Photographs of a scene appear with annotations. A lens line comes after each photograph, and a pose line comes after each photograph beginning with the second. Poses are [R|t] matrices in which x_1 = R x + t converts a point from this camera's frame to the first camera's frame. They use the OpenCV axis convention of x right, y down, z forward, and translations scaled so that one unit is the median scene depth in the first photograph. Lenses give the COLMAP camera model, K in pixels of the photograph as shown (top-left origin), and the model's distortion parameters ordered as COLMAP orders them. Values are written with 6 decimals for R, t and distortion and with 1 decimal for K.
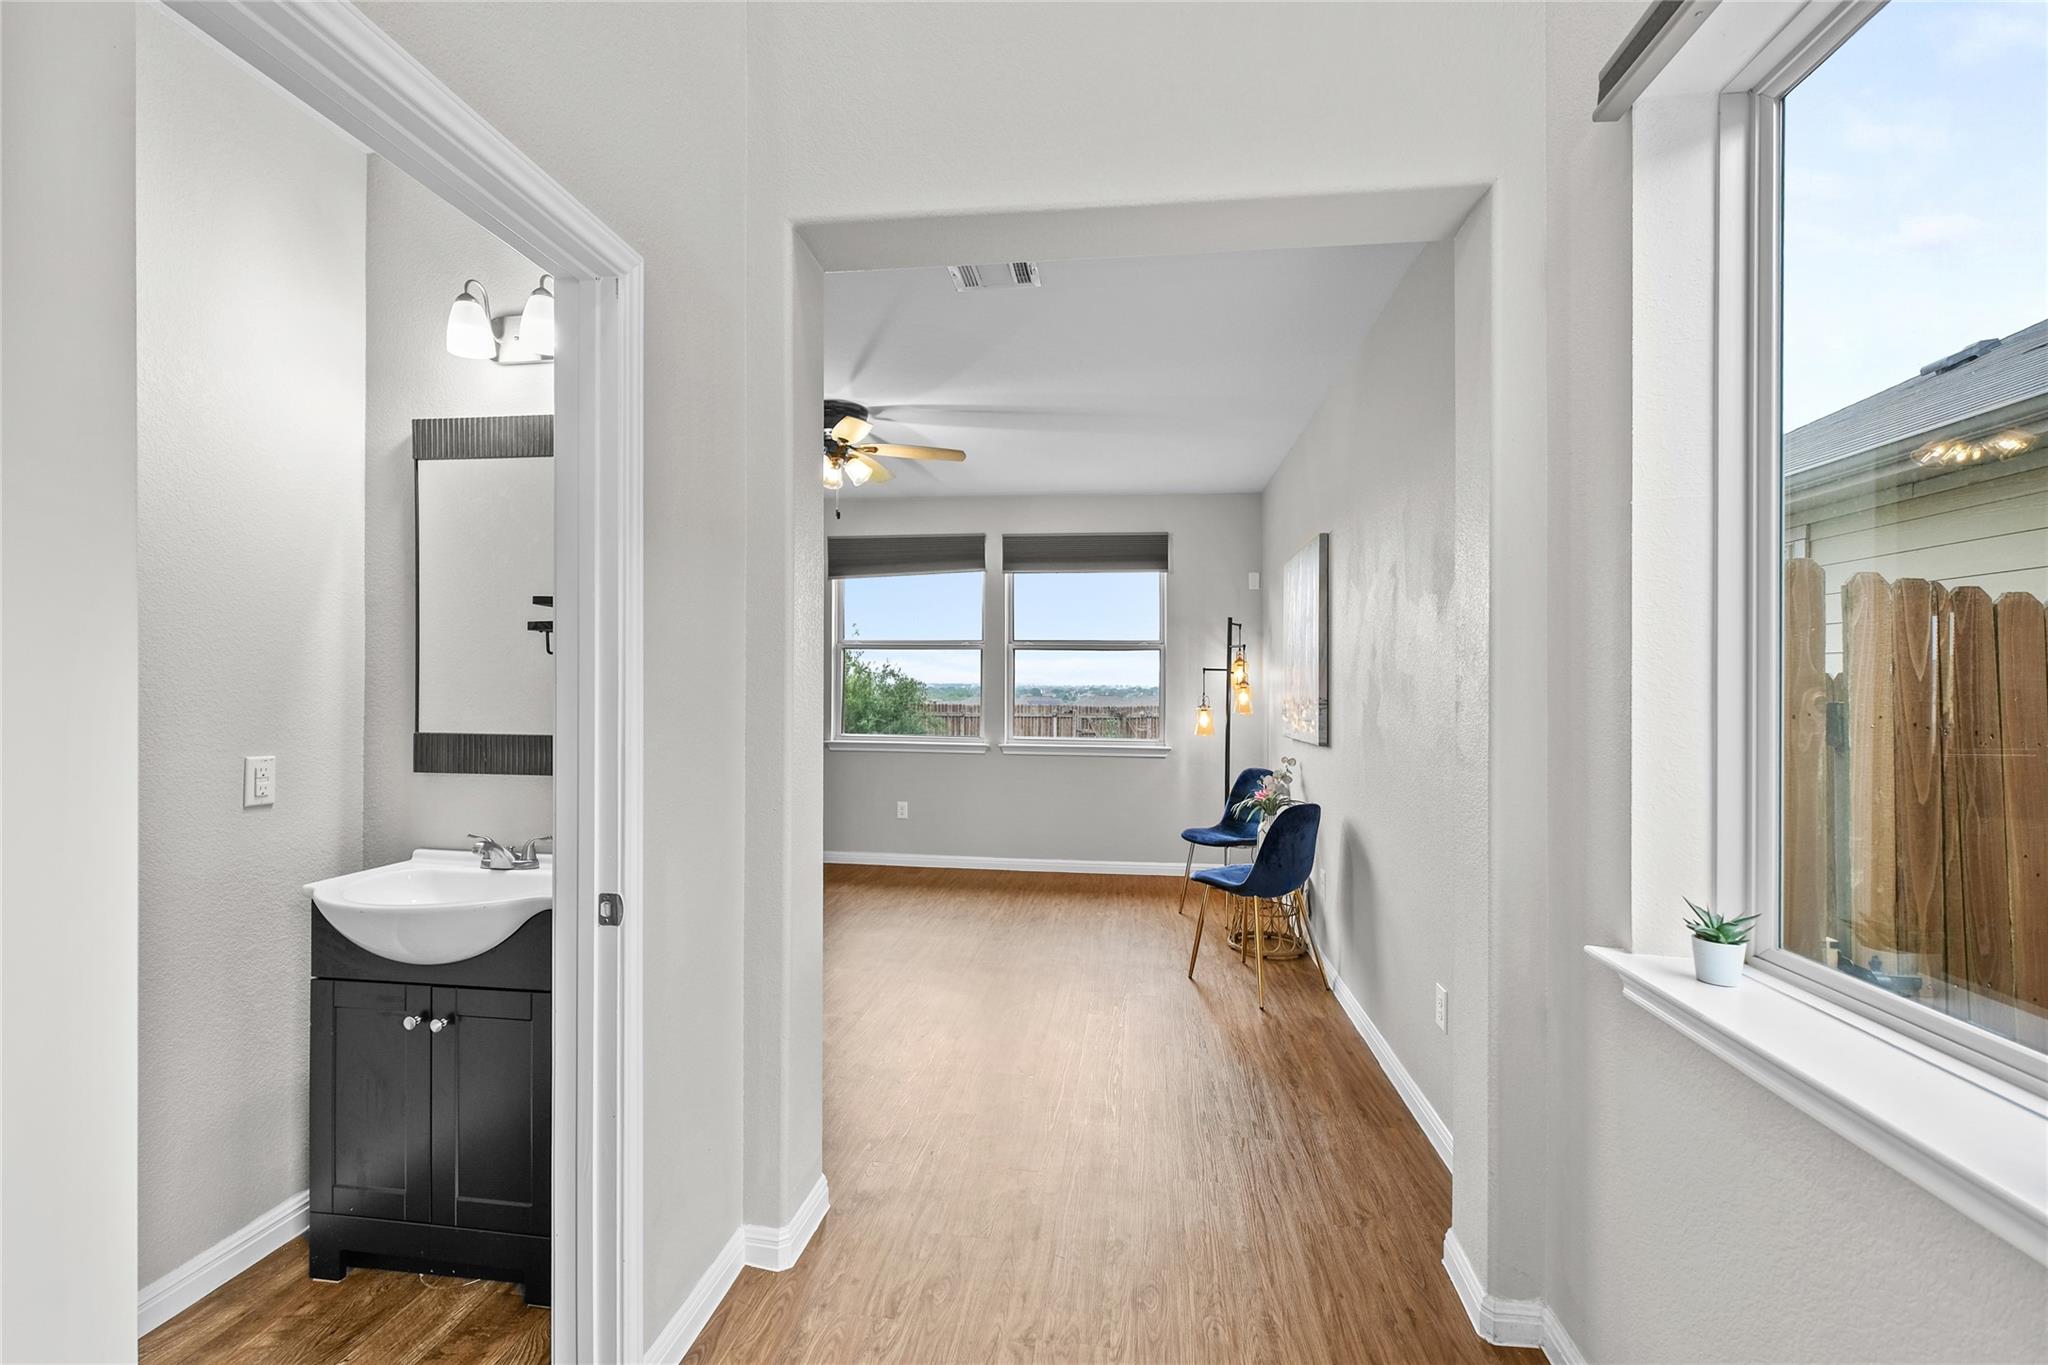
lens RADIAL K [[913.2, 0, 1013.1], [0, 913.2, 681.5], [0, 0, 1]] dist [-0.001700, 0.001880]
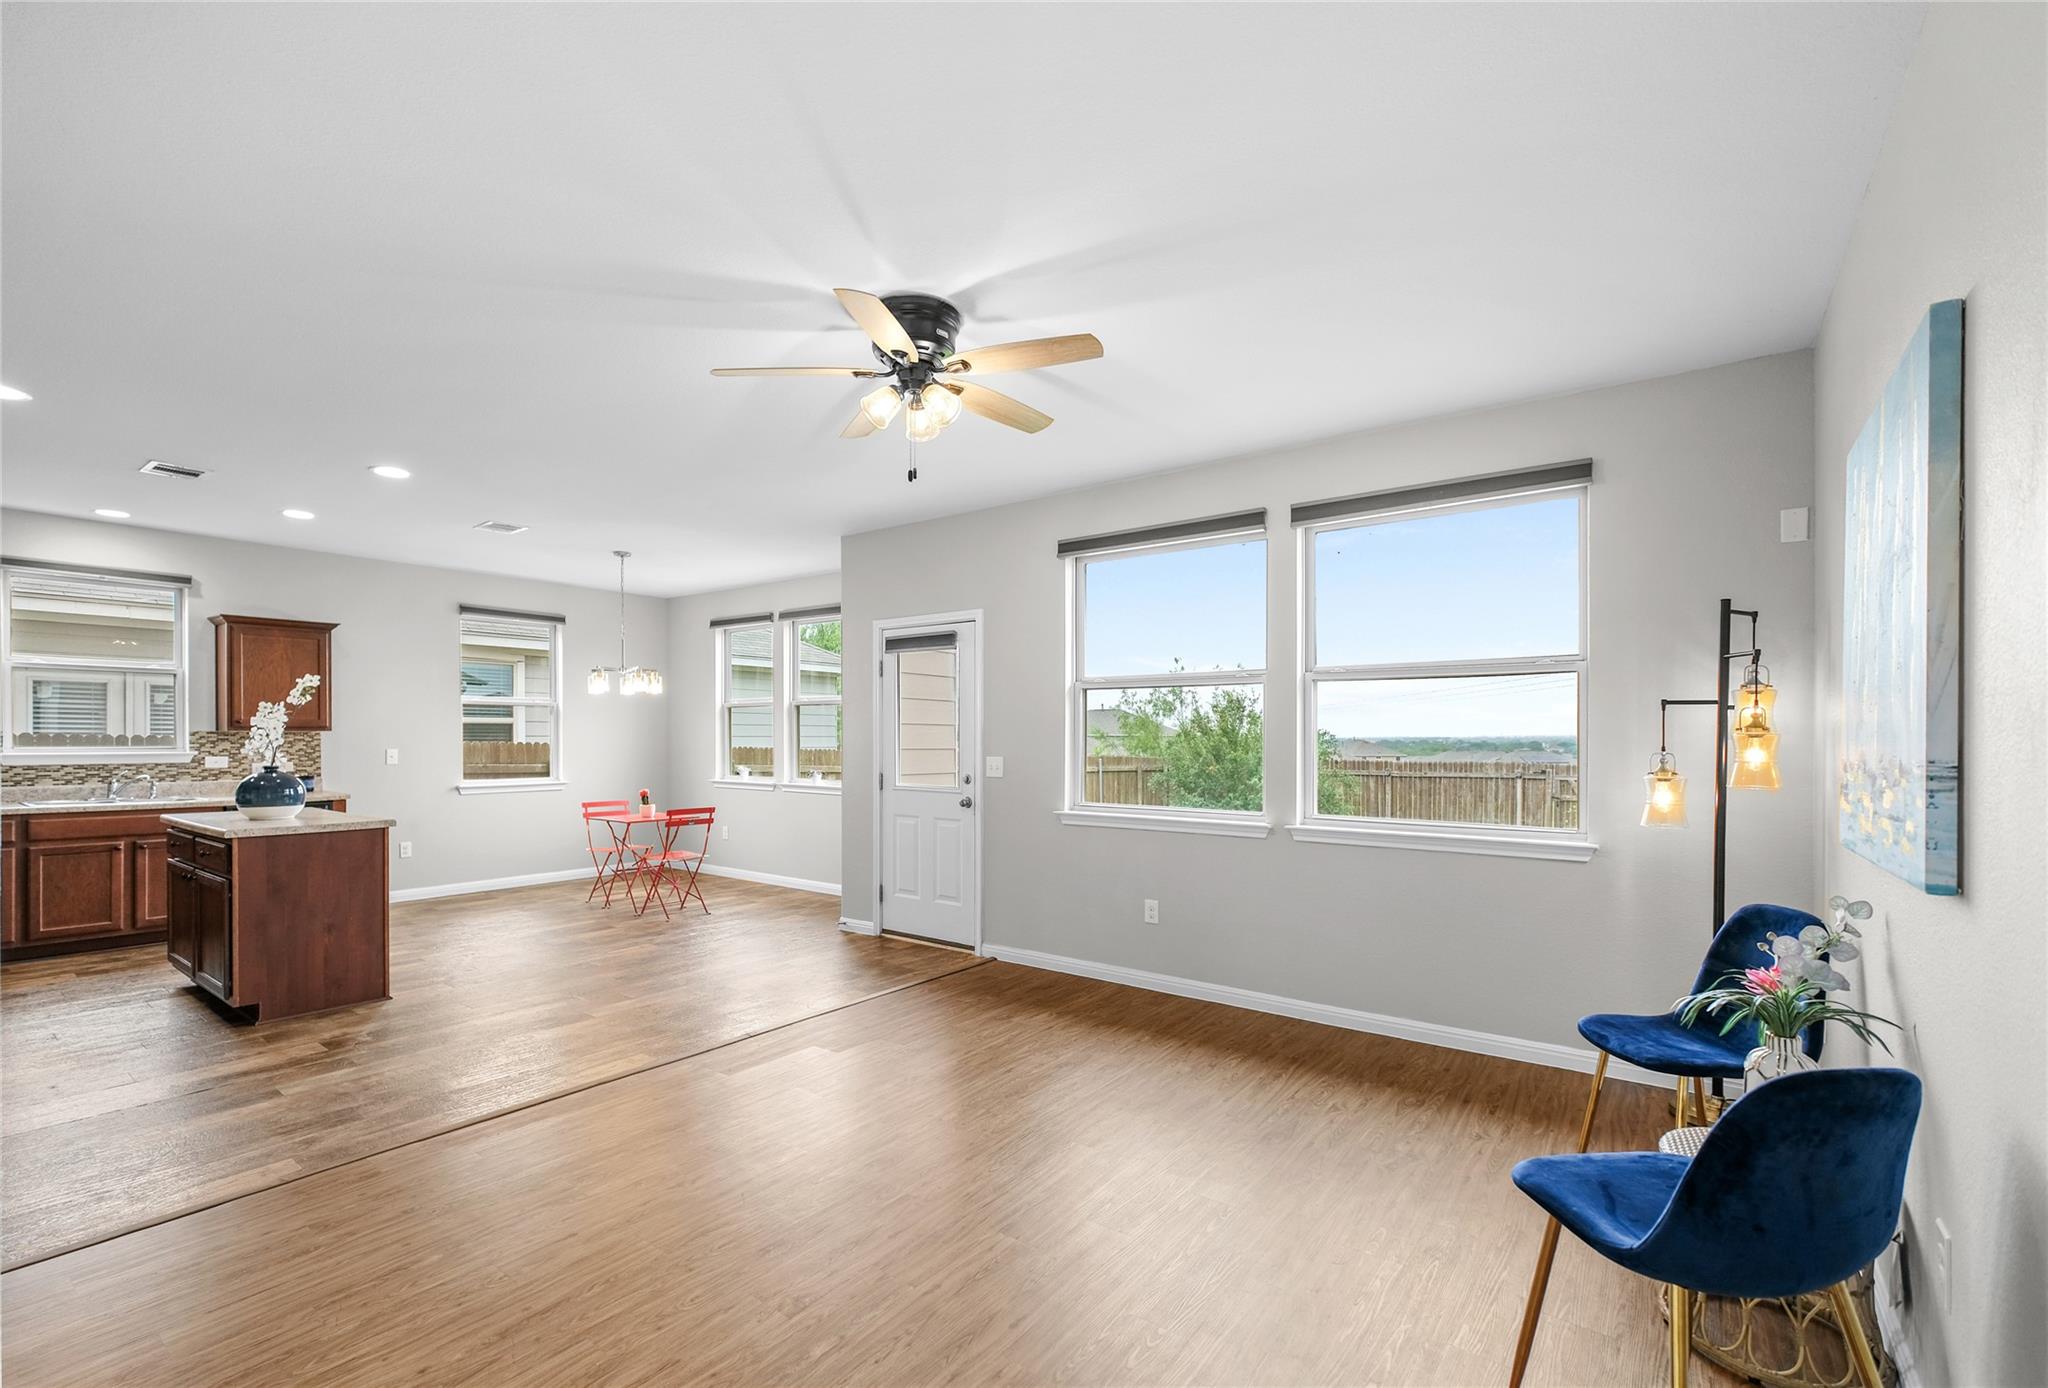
lens RADIAL K [[913.2, 0, 982.1], [0, 913.2, 745.5], [0, 0, 1]] dist [-0.001700, 0.001880]
pose [[0.864689, -0.002860, -0.502299, 0.135123], [0.008123, 0.999933, 0.008291, 0.004119], [0.502242, -0.011250, 0.864654, 0.348953]]
